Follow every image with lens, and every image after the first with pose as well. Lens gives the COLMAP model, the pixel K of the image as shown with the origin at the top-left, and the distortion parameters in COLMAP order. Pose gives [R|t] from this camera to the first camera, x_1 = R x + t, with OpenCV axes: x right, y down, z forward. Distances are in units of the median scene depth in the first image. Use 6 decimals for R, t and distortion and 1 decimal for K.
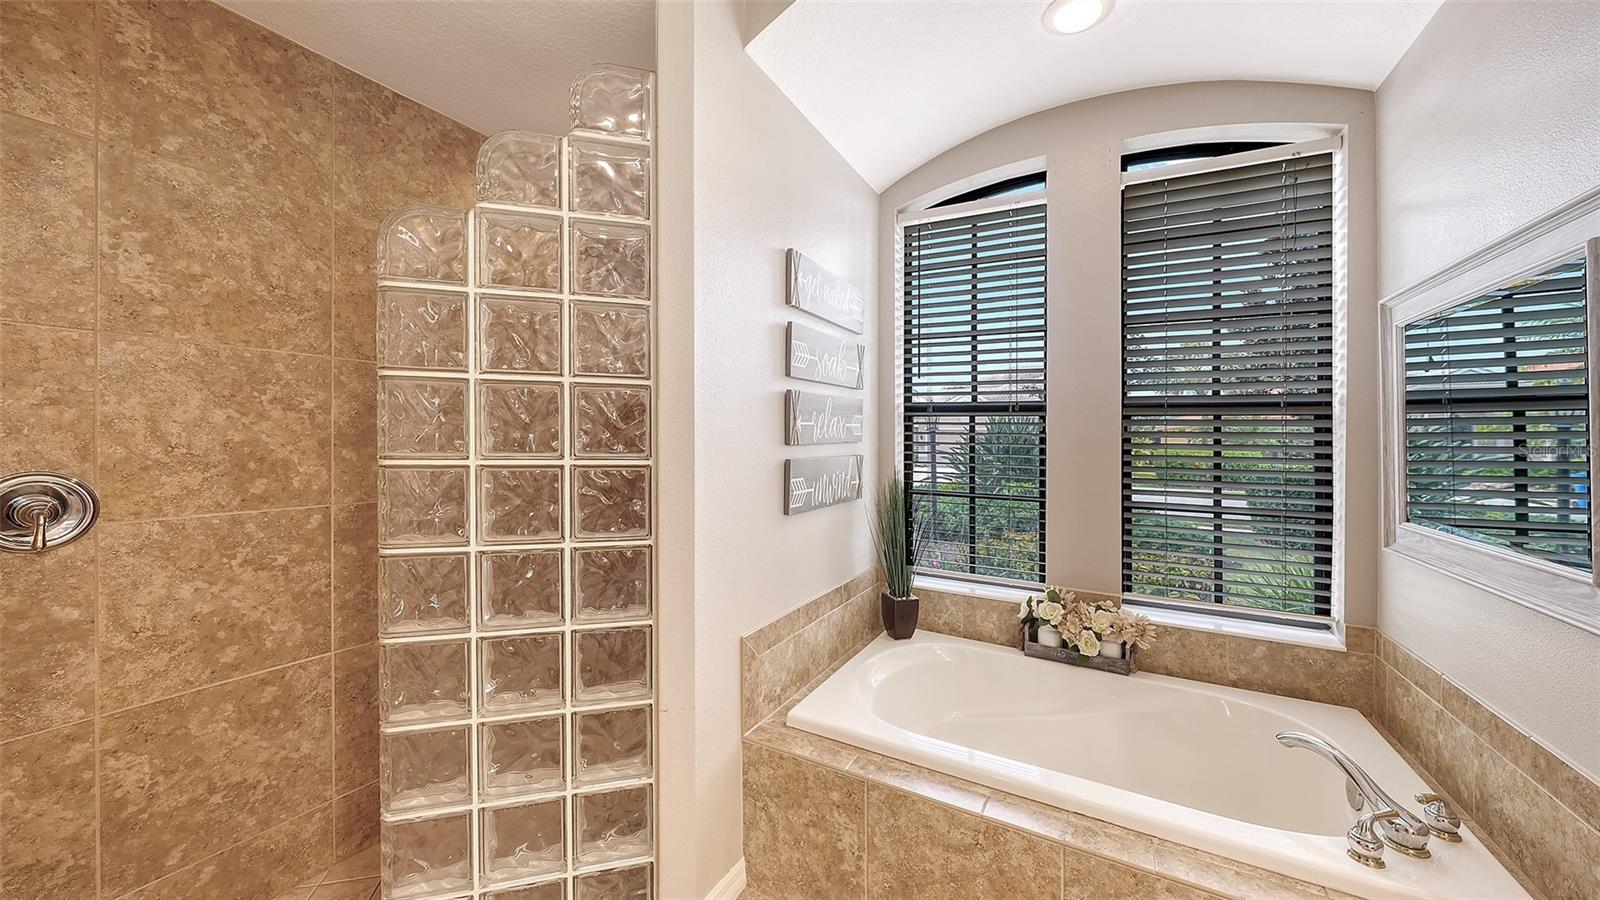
lens RADIAL K [[559.5, 0, 813.3], [0, 559.5, 445.3], [0, 0, 1]] dist [-0.002783, -0.000377]
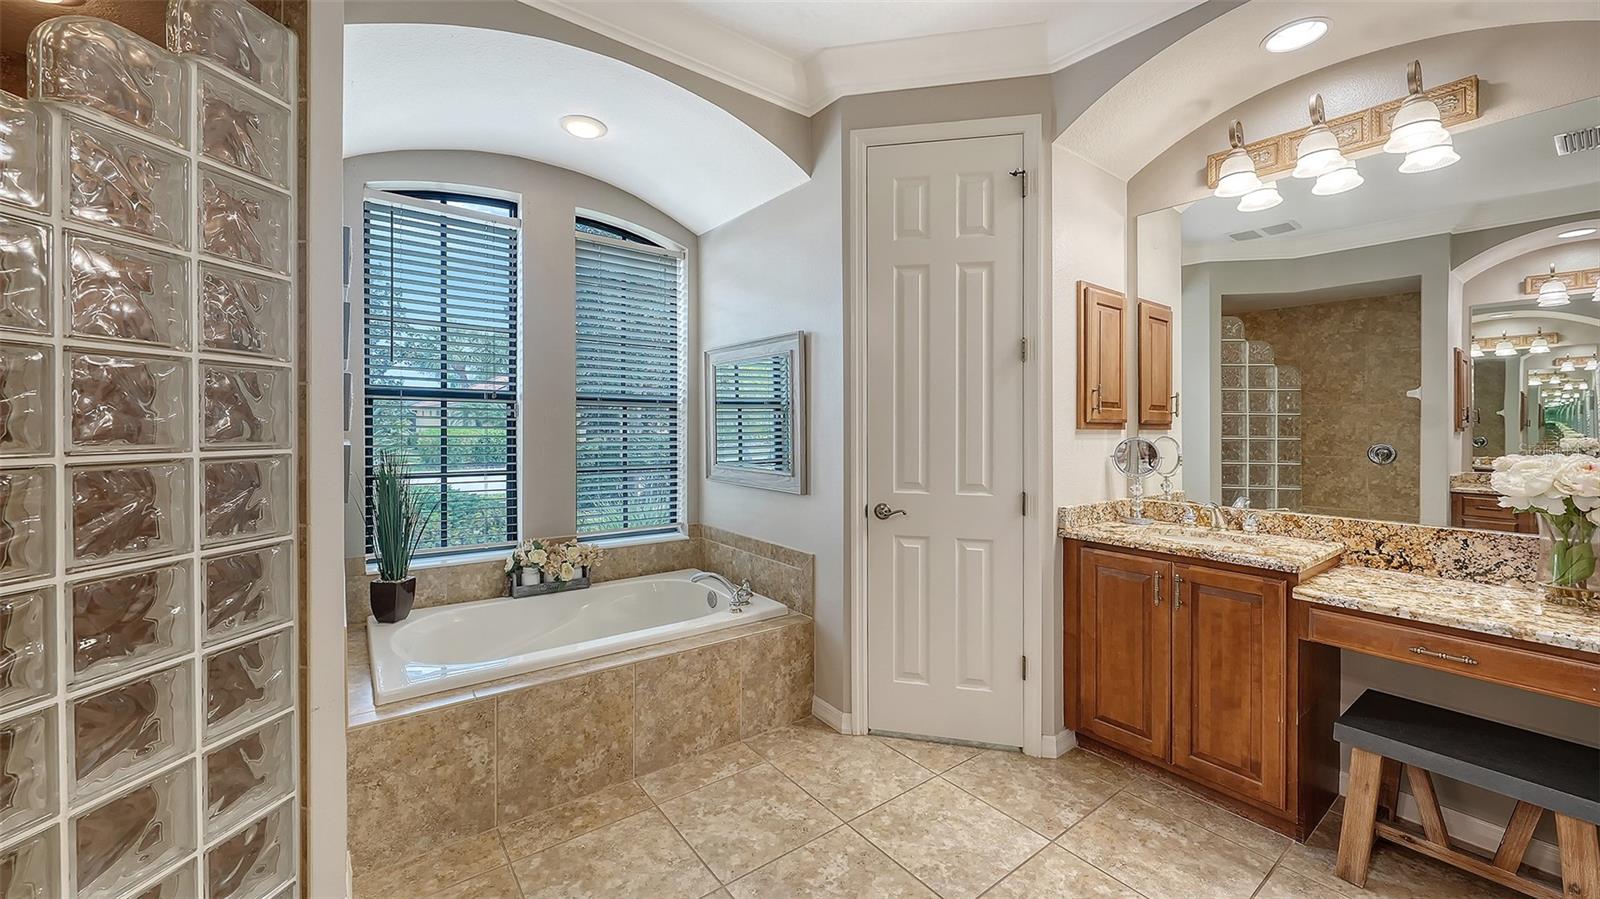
lens RADIAL K [[612.1, 0, 796.7], [0, 612.1, 441.6], [0, 0, 1]] dist [-0.000968, -0.000130]
pose [[0.414815, -0.032954, 0.909309, -0.622548], [0.010618, 0.999451, 0.031377, -0.005336], [-0.909844, -0.003360, 0.414937, -0.131977]]
